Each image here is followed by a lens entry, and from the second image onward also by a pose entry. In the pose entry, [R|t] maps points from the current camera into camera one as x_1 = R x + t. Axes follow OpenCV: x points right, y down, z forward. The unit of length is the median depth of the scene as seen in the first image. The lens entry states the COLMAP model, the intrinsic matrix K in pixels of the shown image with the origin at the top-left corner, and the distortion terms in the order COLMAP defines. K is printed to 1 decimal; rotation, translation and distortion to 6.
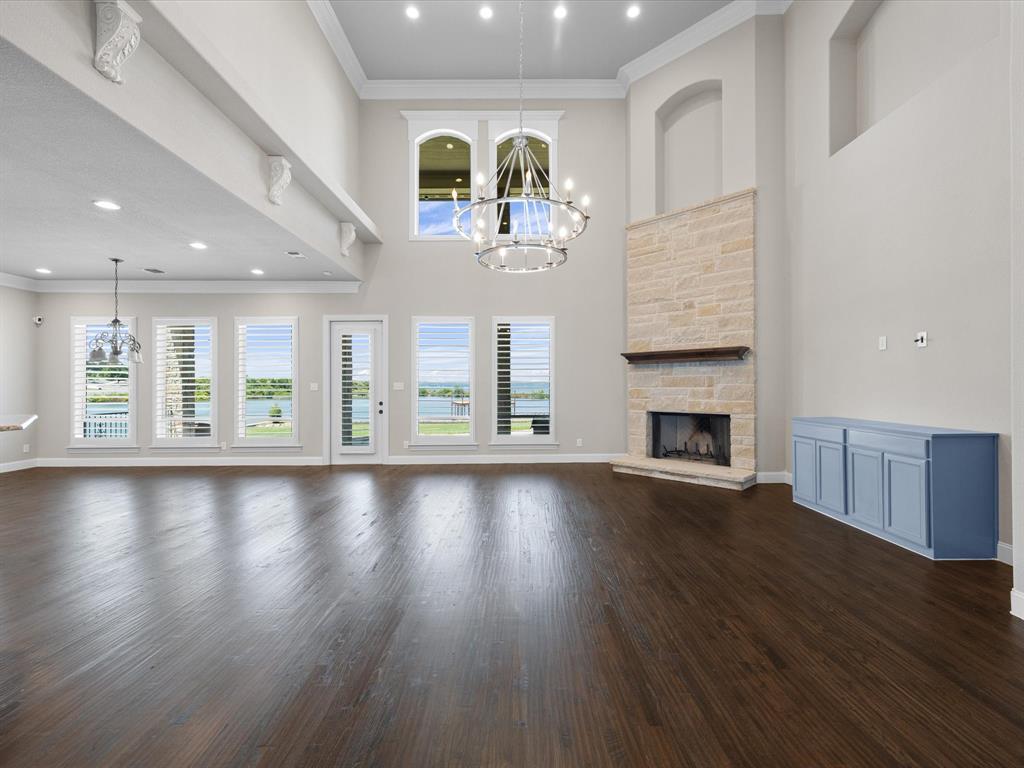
lens RADIAL K [[441.7, 0, 520.3], [0, 441.7, 384.3], [0, 0, 1]] dist [0.009008, -0.000623]
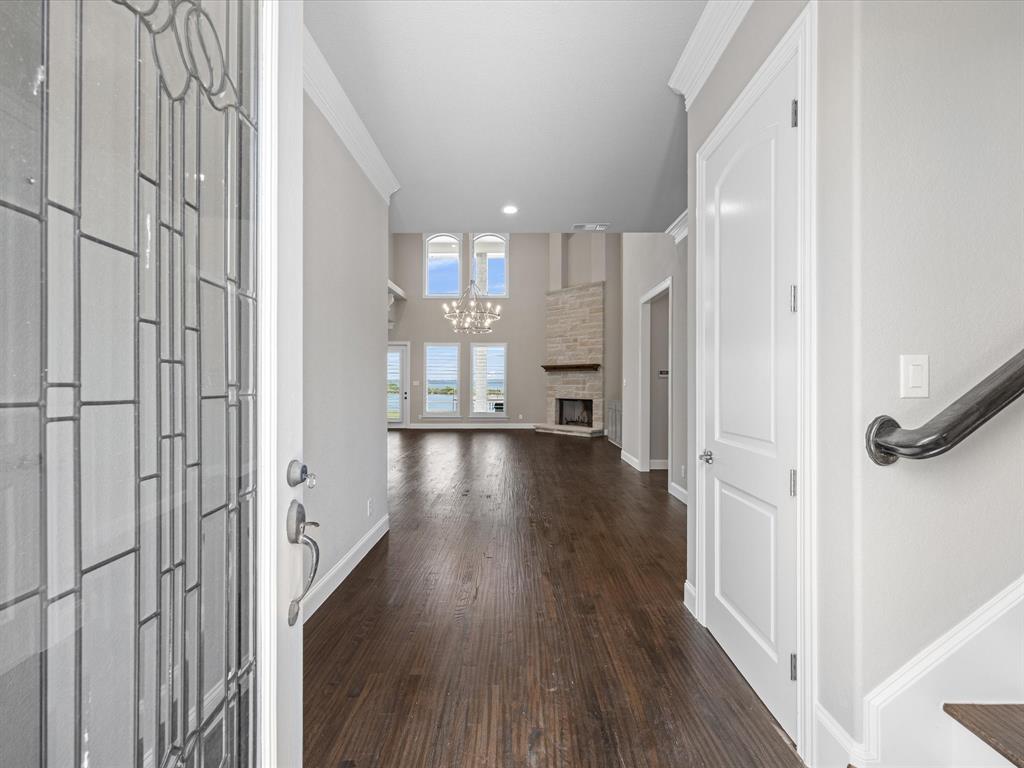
lens RADIAL K [[434.0, 0, 512.0], [0, 434.0, 384.0], [0, 0, 1]] dist [0.002523, 0.000078]
pose [[0.999735, 0.006421, -0.022128, 0.158236], [-0.006324, 0.999970, 0.004475, -0.003190], [0.022156, -0.004334, 0.999745, -0.794751]]
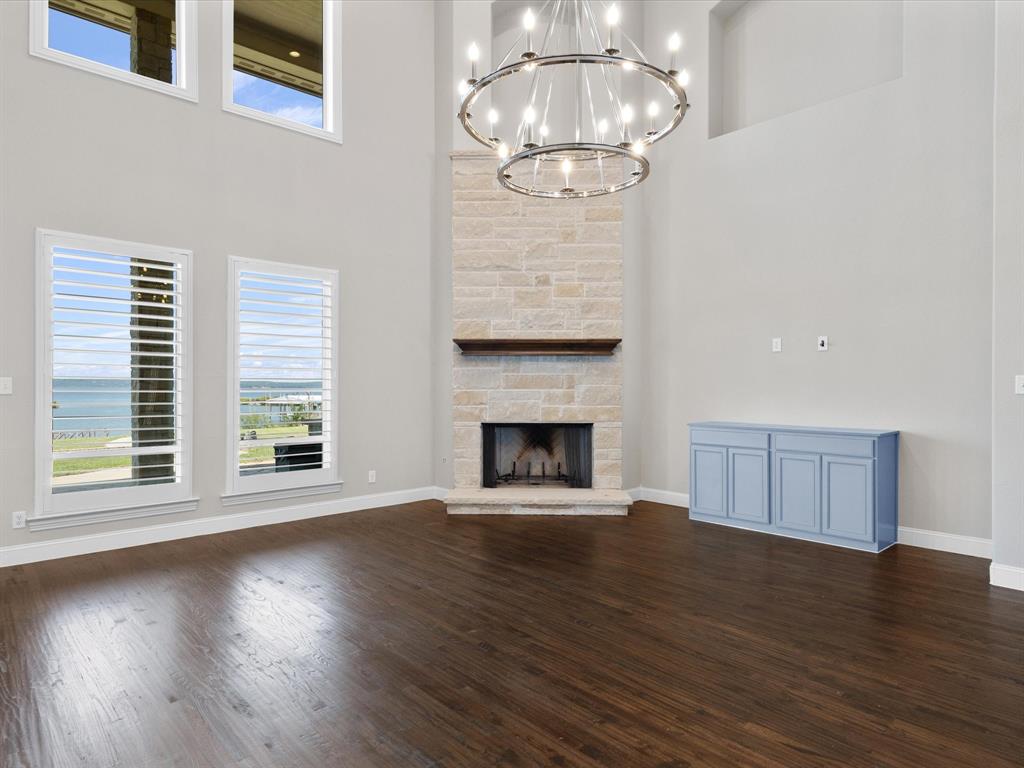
lens RADIAL K [[620.3, 0, 512.0], [0, 620.3, 384.0], [0, 0, 1]] dist [0.005923, 0.000239]
pose [[0.741448, 0.004463, 0.670995, -0.363458], [-0.006576, 0.999978, 0.000614, -0.002252], [-0.670978, -0.004868, 0.741461, 0.246059]]
